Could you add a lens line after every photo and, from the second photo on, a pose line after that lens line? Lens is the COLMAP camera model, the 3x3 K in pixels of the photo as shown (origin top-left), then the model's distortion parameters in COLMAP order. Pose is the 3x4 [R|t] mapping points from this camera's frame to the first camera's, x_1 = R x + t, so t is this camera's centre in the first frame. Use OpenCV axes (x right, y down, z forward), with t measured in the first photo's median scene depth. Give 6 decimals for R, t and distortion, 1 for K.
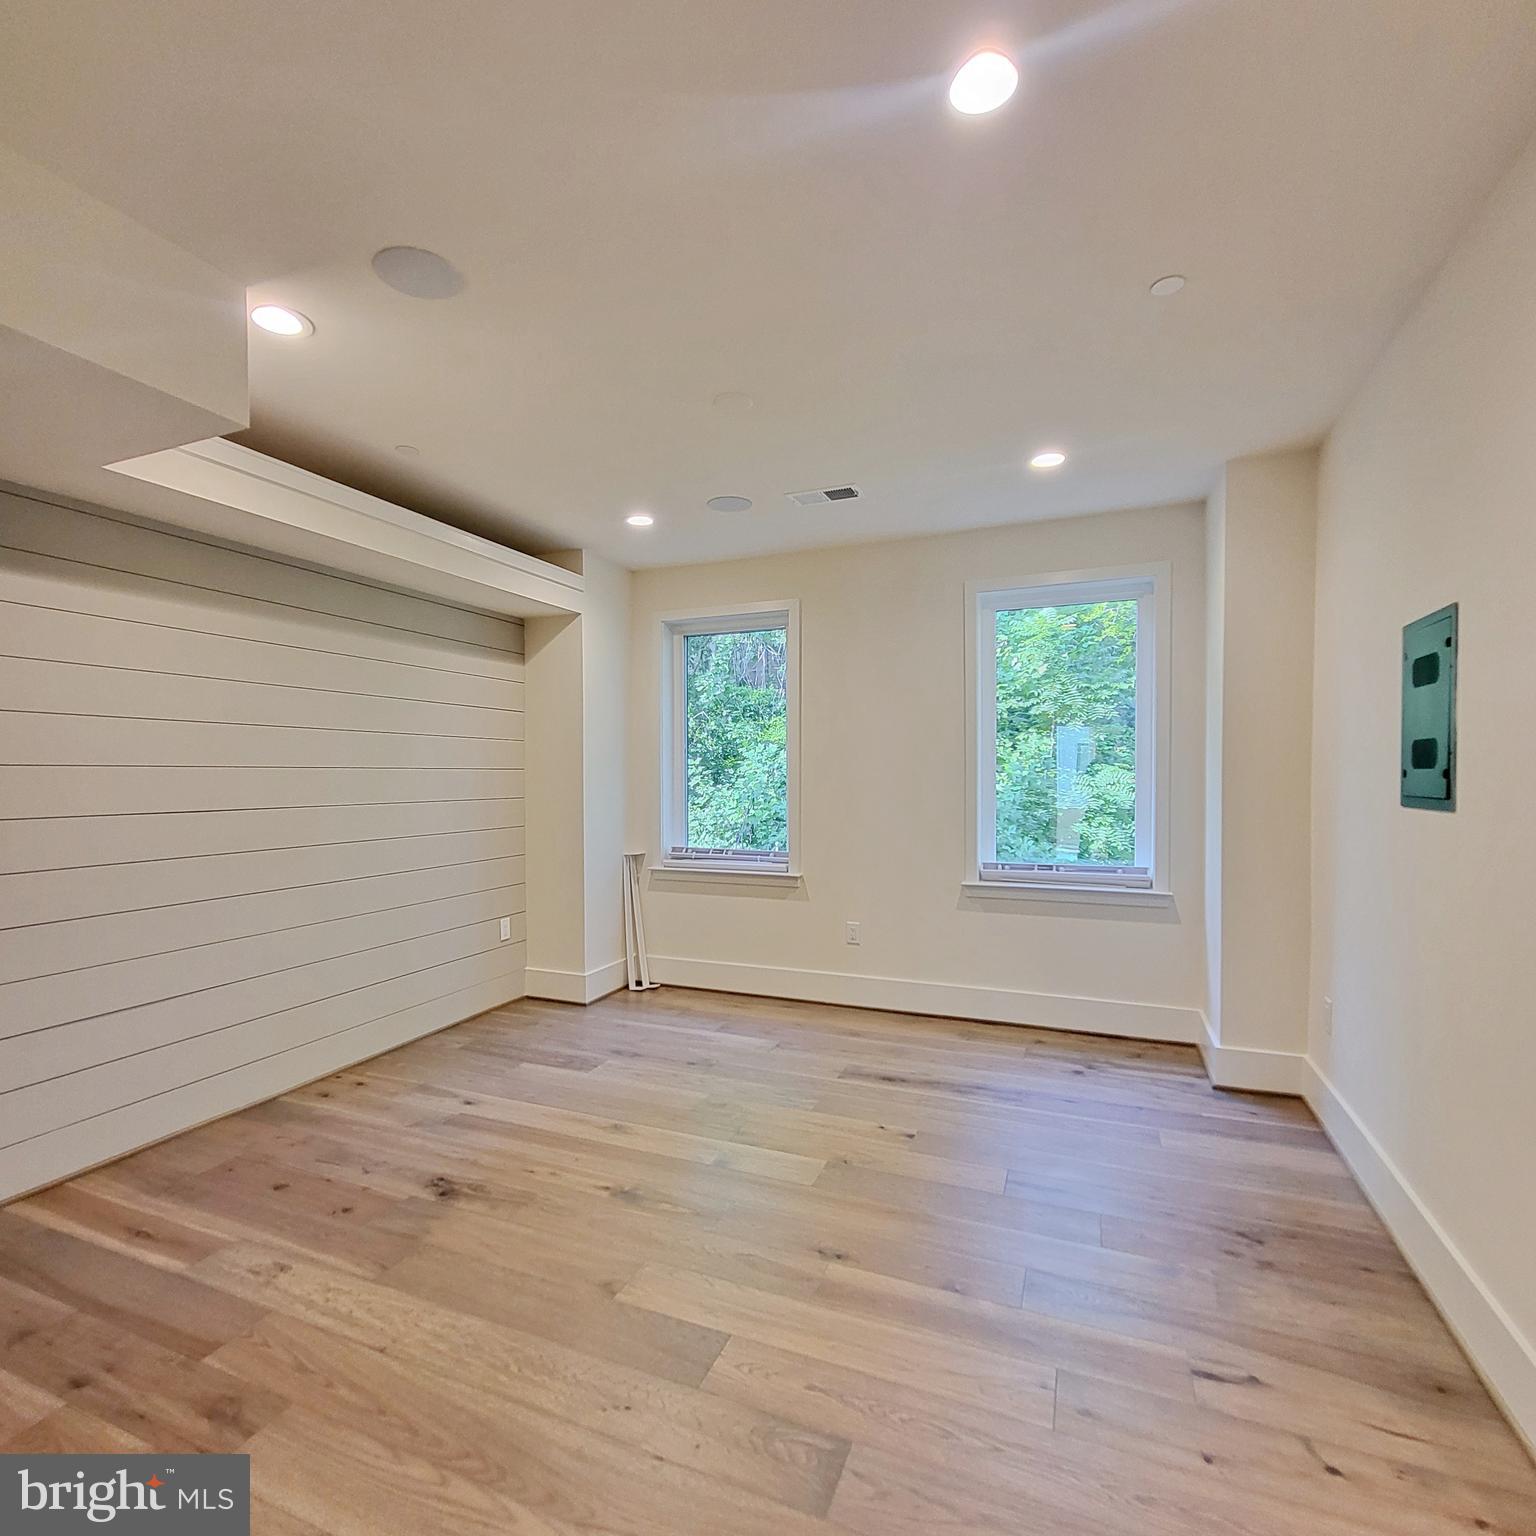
lens RADIAL K [[803.7, 0, 764.6], [0, 803.7, 774.4], [0, 0, 1]] dist [0.007931, -0.000183]
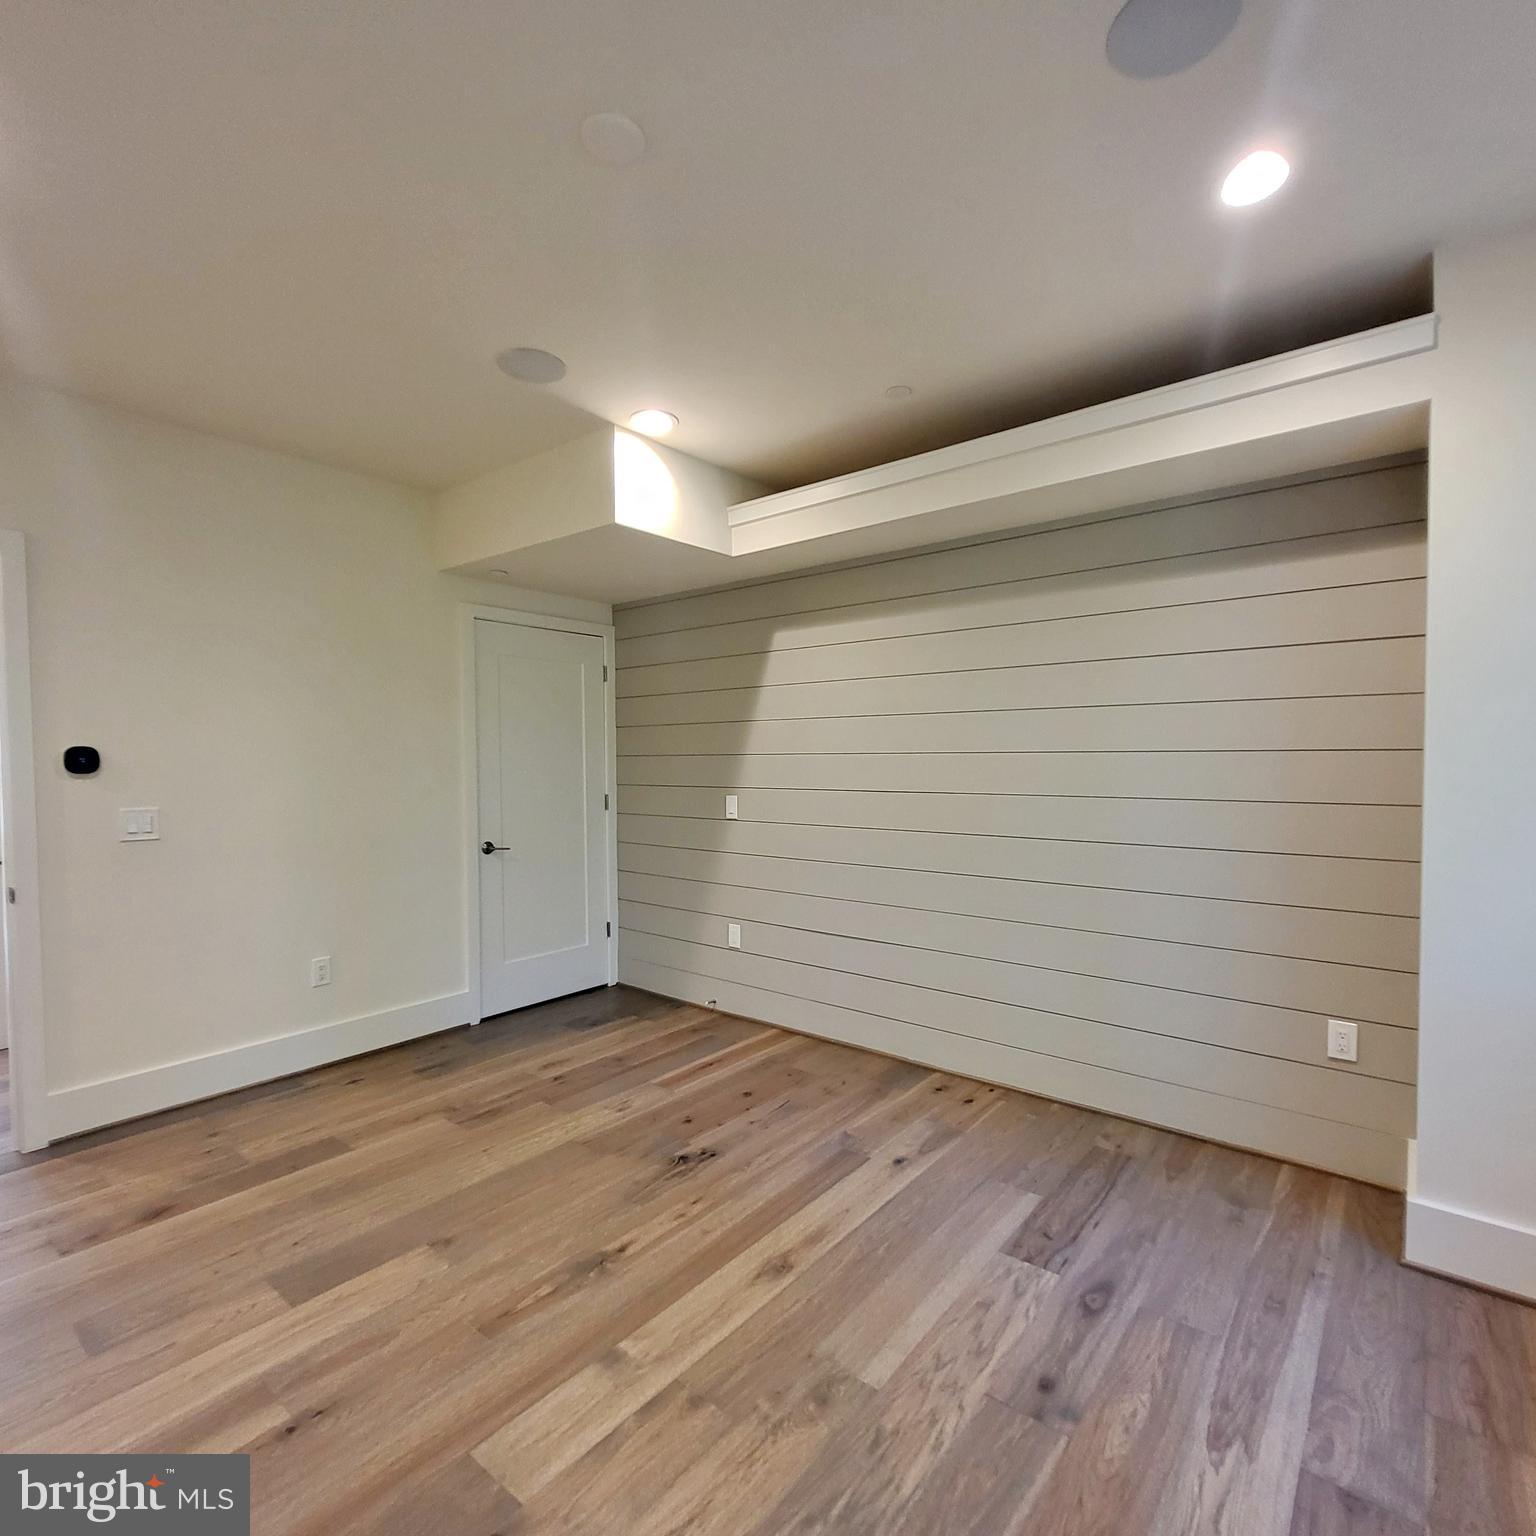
lens RADIAL K [[803.7, 0, 766.5], [0, 803.7, 763.2], [0, 0, 1]] dist [0.007931, -0.000183]
pose [[-0.289552, 0.010507, -0.957105, 0.490171], [0.003510, 0.999945, 0.009915, -0.006198], [0.957156, -0.000488, -0.289573, 1.203974]]
